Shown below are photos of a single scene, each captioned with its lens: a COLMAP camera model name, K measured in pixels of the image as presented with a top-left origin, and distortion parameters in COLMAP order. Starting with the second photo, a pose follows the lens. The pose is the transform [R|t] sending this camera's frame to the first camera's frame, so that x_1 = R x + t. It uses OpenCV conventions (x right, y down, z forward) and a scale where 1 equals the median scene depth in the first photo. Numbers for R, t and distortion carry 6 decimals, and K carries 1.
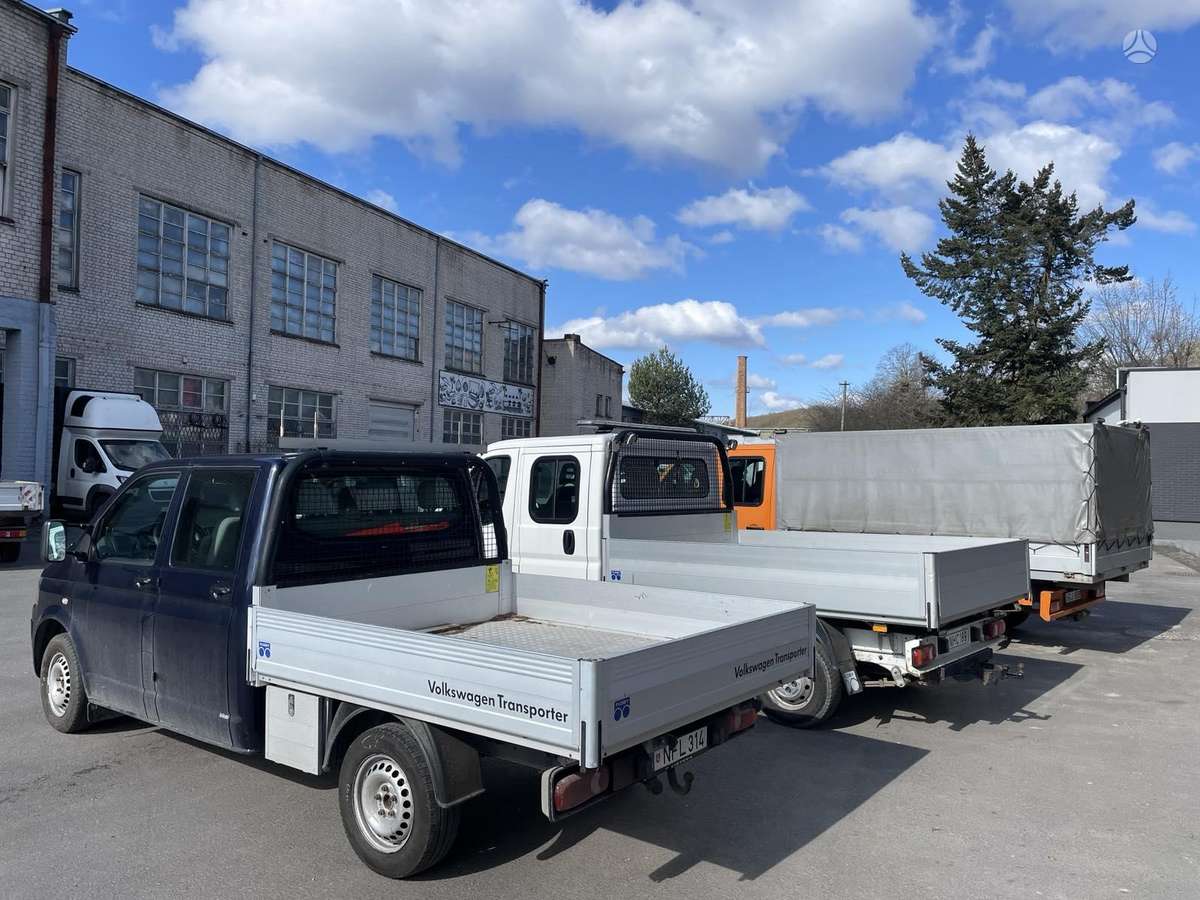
lens RADIAL K [[926.1, 0, 600.0], [0, 926.1, 450.0], [0, 0, 1]] dist [0.110924, -0.146881]
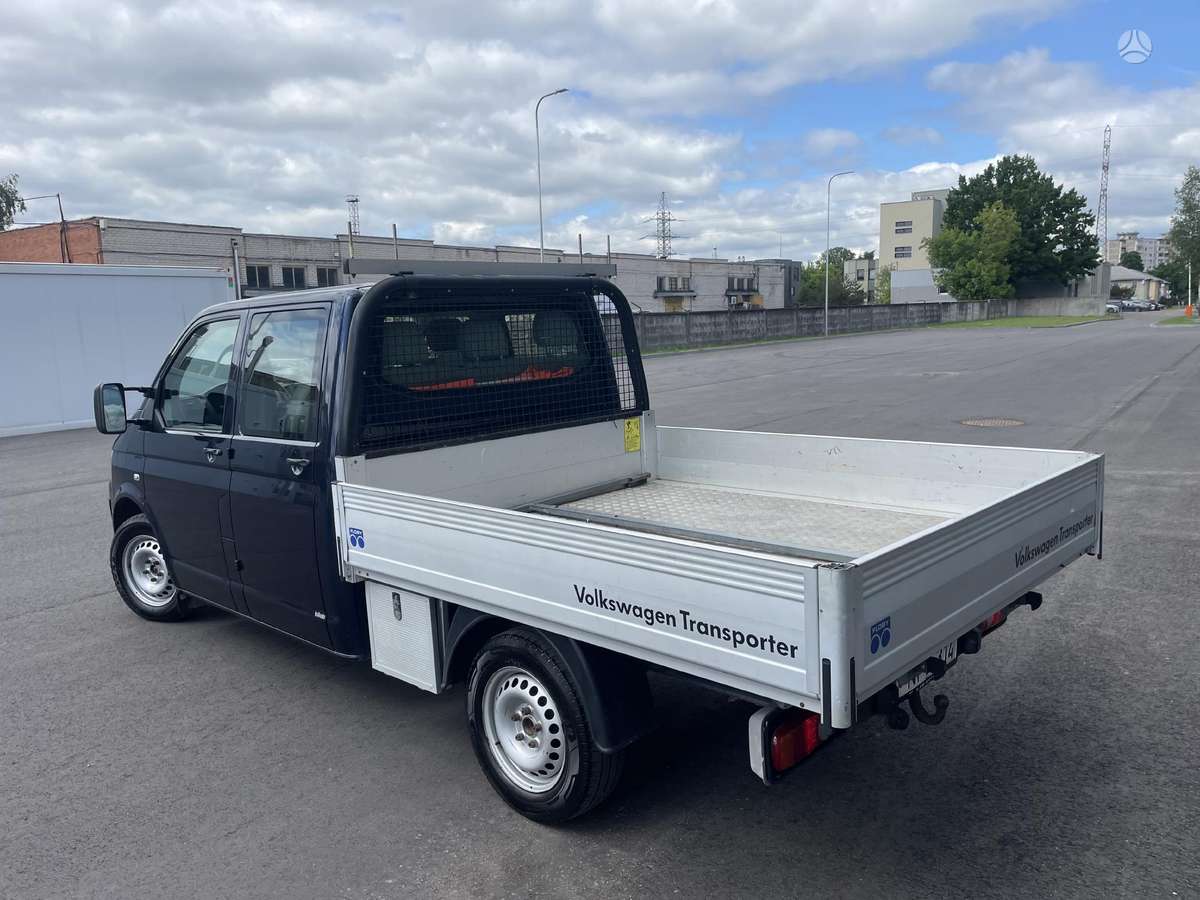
lens RADIAL K [[926.1, 0, 600.0], [0, 926.1, 450.0], [0, 0, 1]] dist [0.110924, -0.146881]
pose [[0.992862, -0.036973, -0.113392, -0.070768], [0.055013, 0.985526, 0.160352, 0.029843], [0.105822, -0.165446, 0.980525, 0.289447]]
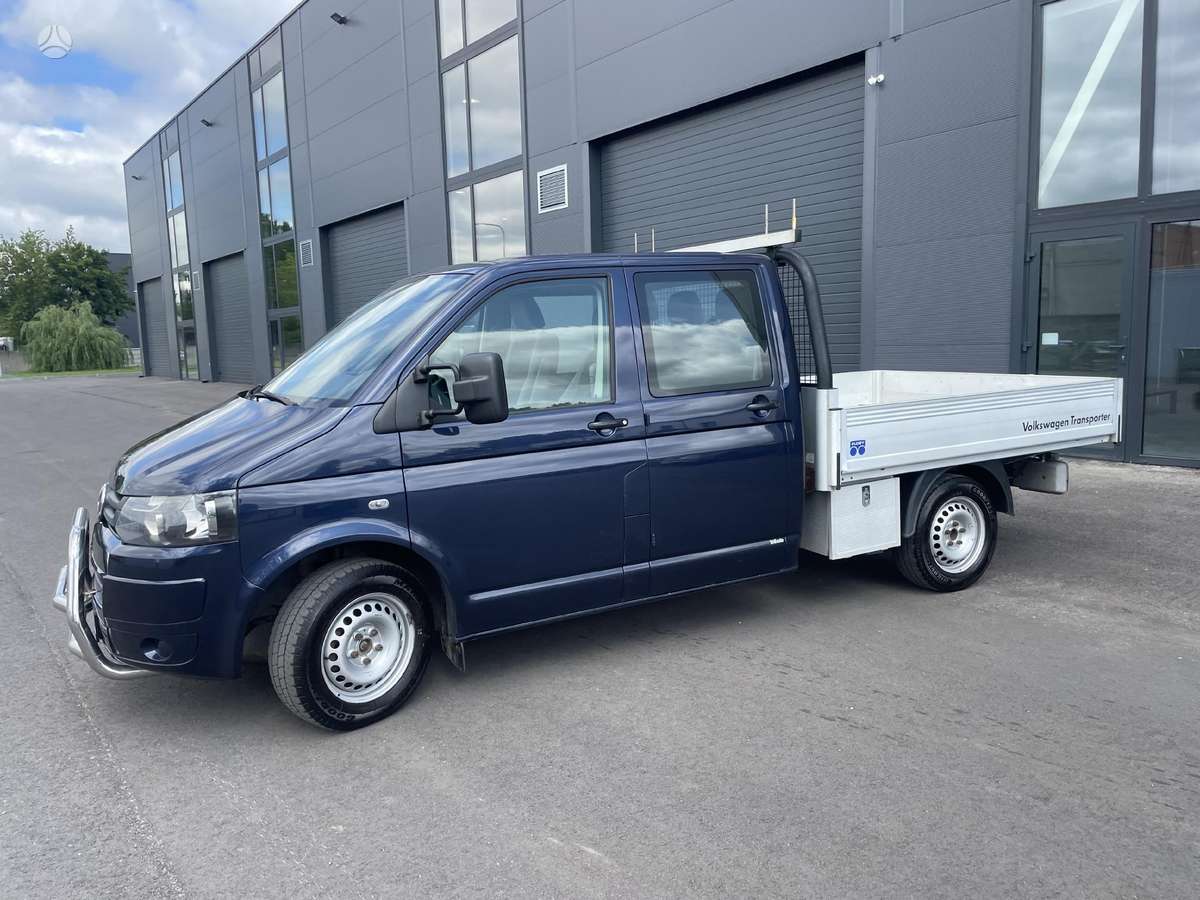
lens RADIAL K [[926.1, 0, 600.0], [0, 926.1, 450.0], [0, 0, 1]] dist [0.110924, -0.146881]
pose [[0.392900, -0.151447, 0.907025, -1.404812], [0.024984, 0.987739, 0.154102, 0.058371], [-0.919242, -0.037885, 0.391866, 0.895726]]
